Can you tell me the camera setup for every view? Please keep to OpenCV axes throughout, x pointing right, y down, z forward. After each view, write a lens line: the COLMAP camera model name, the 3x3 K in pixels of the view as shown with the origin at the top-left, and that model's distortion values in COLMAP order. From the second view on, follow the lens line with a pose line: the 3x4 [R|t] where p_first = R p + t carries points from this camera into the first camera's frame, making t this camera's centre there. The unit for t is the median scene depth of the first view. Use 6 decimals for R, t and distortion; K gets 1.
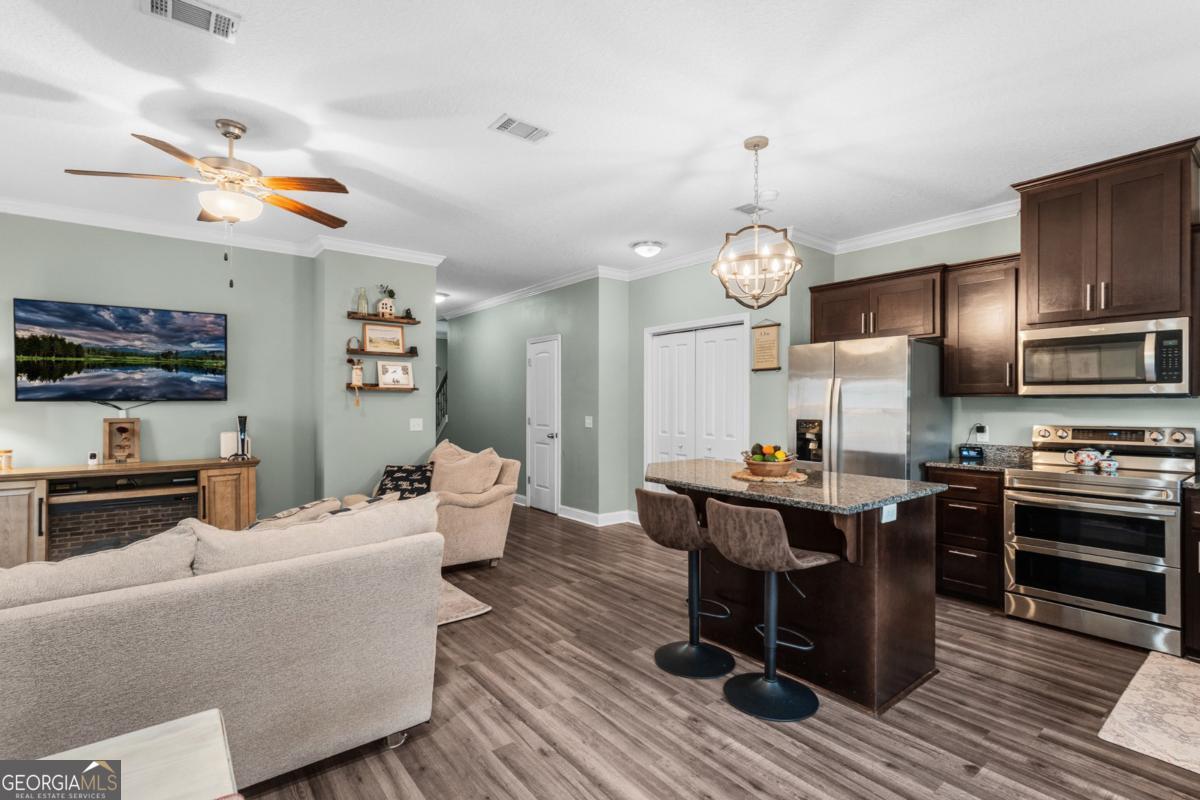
lens RADIAL K [[575.0, 0, 605.9], [0, 575.0, 402.3], [0, 0, 1]] dist [0.006586, 0.000626]
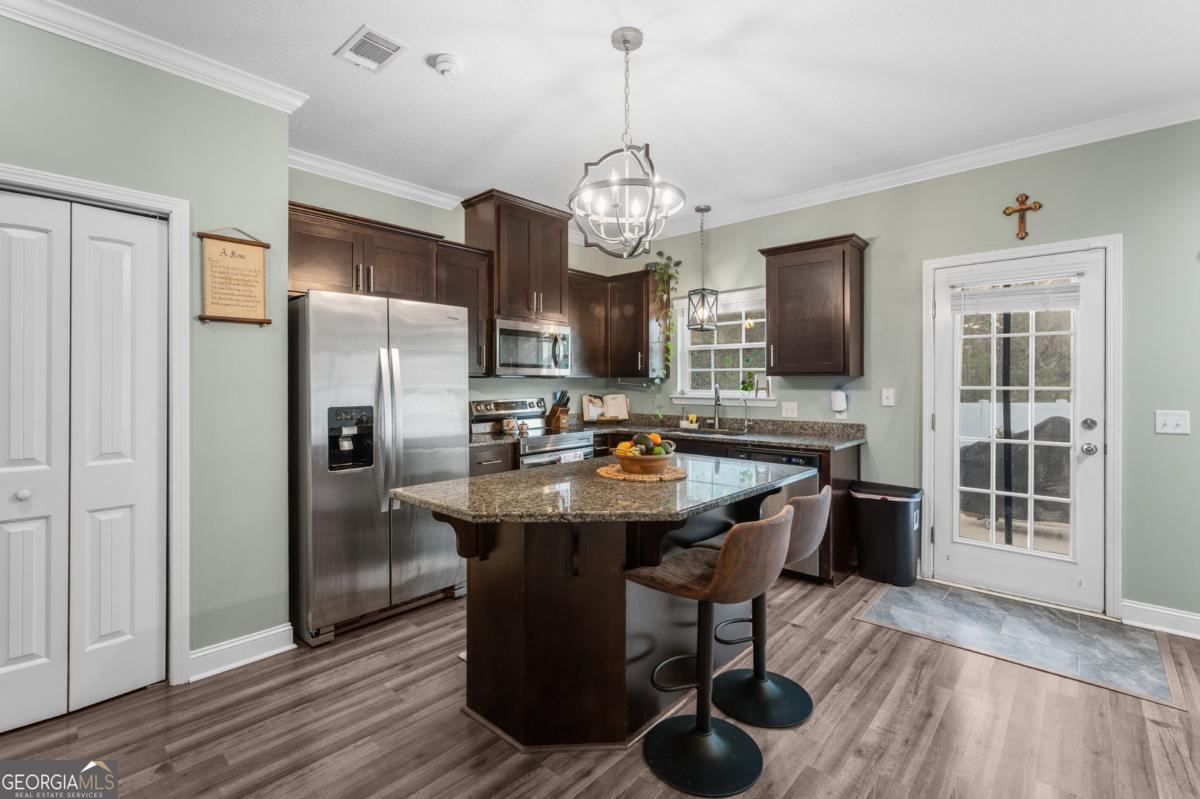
lens RADIAL K [[528.9, 0, 608.9], [0, 528.9, 381.9], [0, 0, 1]] dist [0.014285, -0.000756]
pose [[-0.168974, 0.000347, 0.985620, -0.372079], [-0.002188, 0.999997, -0.000728, 0.001402], [-0.985618, -0.002280, -0.168973, 0.987436]]
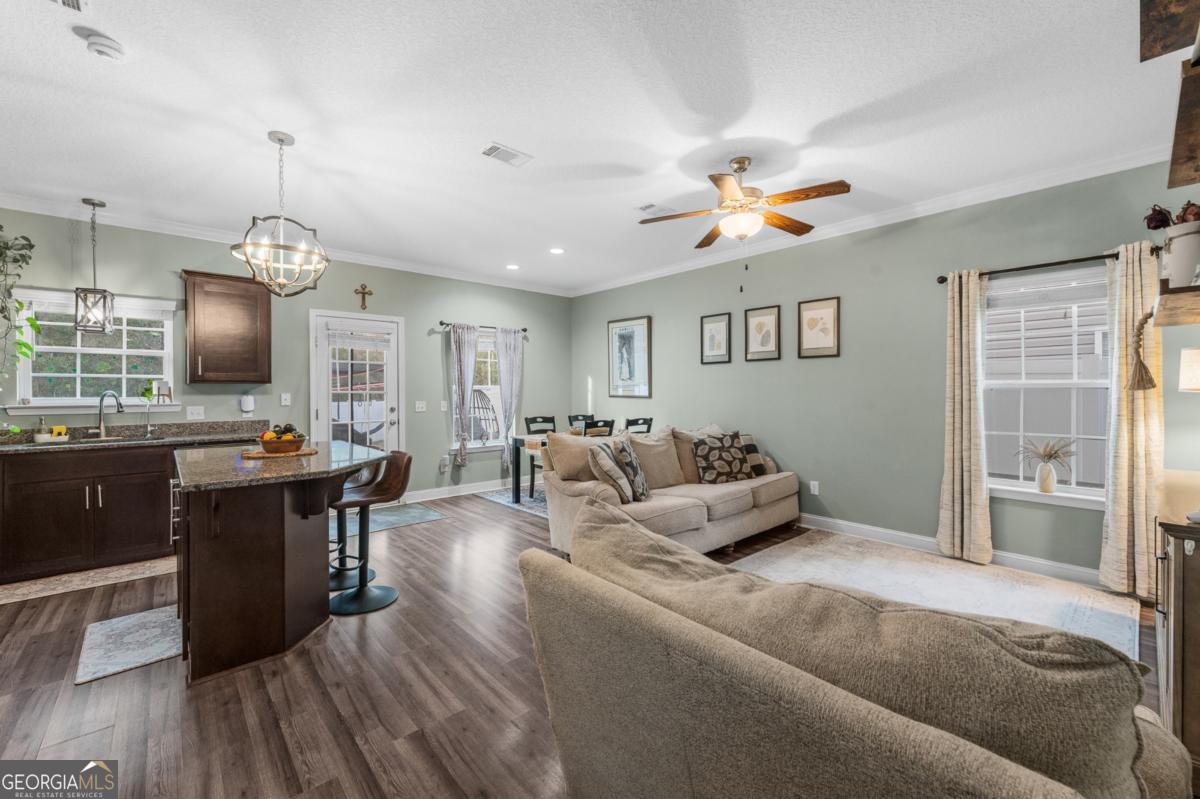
lens RADIAL K [[483.2, 0, 589.1], [0, 483.2, 391.0], [0, 0, 1]] dist [0.001784, -0.000742]
pose [[-0.999267, 0.002744, -0.038170, -0.228798], [0.002709, 0.999996, 0.000958, 0.007402], [0.038173, 0.000854, -0.999271, 1.643178]]
